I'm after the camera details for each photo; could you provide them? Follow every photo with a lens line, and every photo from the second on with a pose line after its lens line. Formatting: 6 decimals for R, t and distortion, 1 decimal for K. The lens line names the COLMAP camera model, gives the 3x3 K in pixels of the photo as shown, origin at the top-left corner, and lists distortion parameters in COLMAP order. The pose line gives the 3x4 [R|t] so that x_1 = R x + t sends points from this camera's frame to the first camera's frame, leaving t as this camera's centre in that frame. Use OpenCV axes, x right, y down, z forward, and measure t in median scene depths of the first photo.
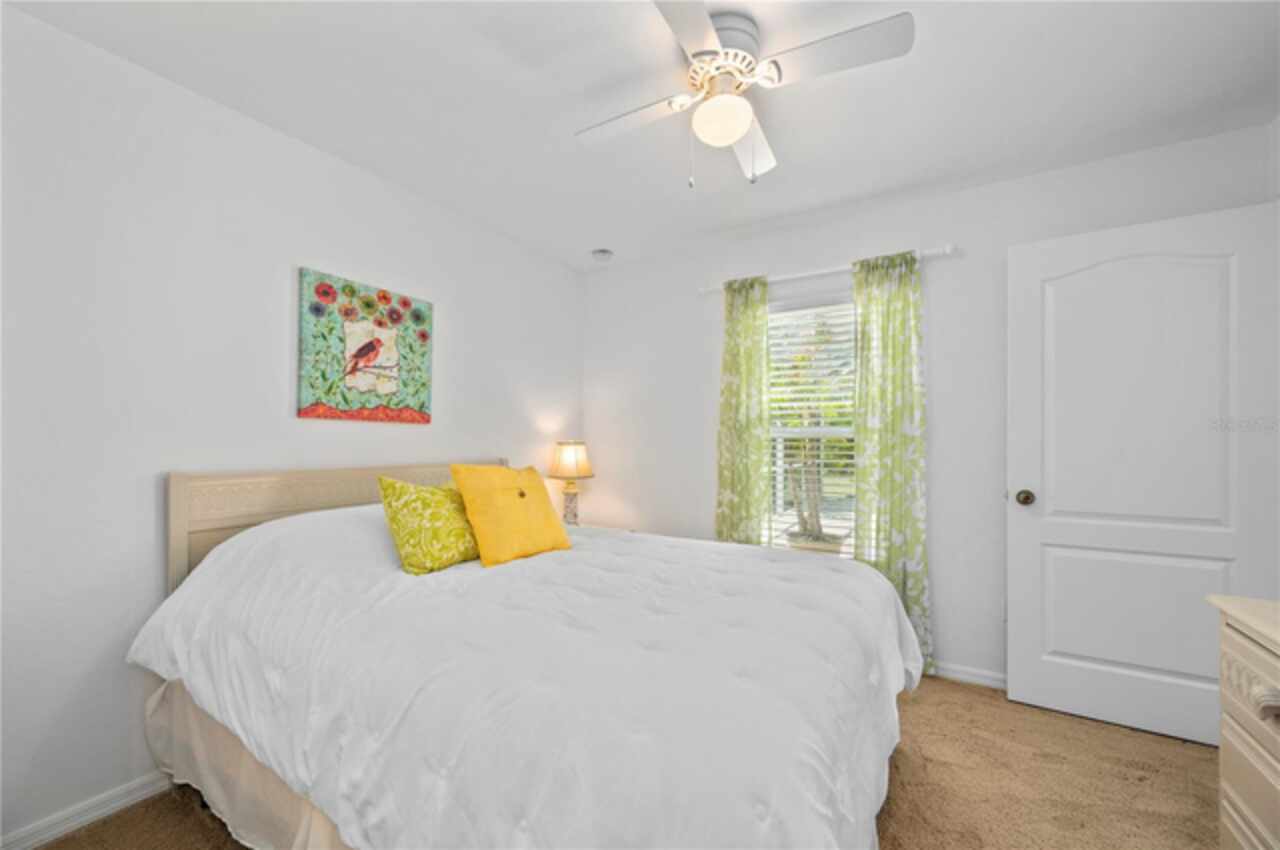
lens RADIAL K [[515.7, 0, 641.6], [0, 515.7, 434.2], [0, 0, 1]] dist [0.001931, 0.000222]
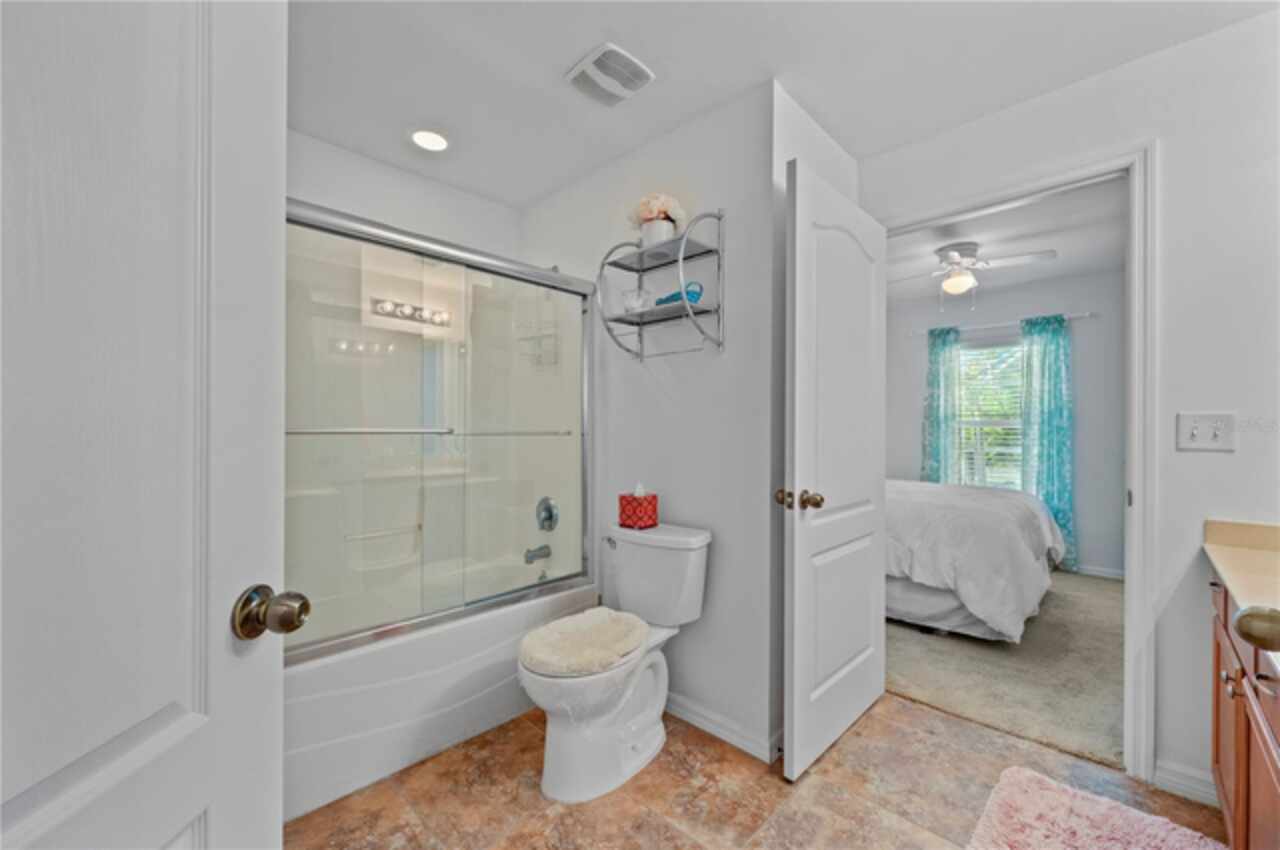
lens RADIAL K [[510.6, 0, 641.7], [0, 510.6, 424.0], [0, 0, 1]] dist [0.001525, 0.000025]
pose [[0.970967, -0.000220, -0.239212, -0.381360], [0.002158, 0.999967, 0.007840, -0.019993], [0.239203, -0.008129, 0.970936, -0.890961]]
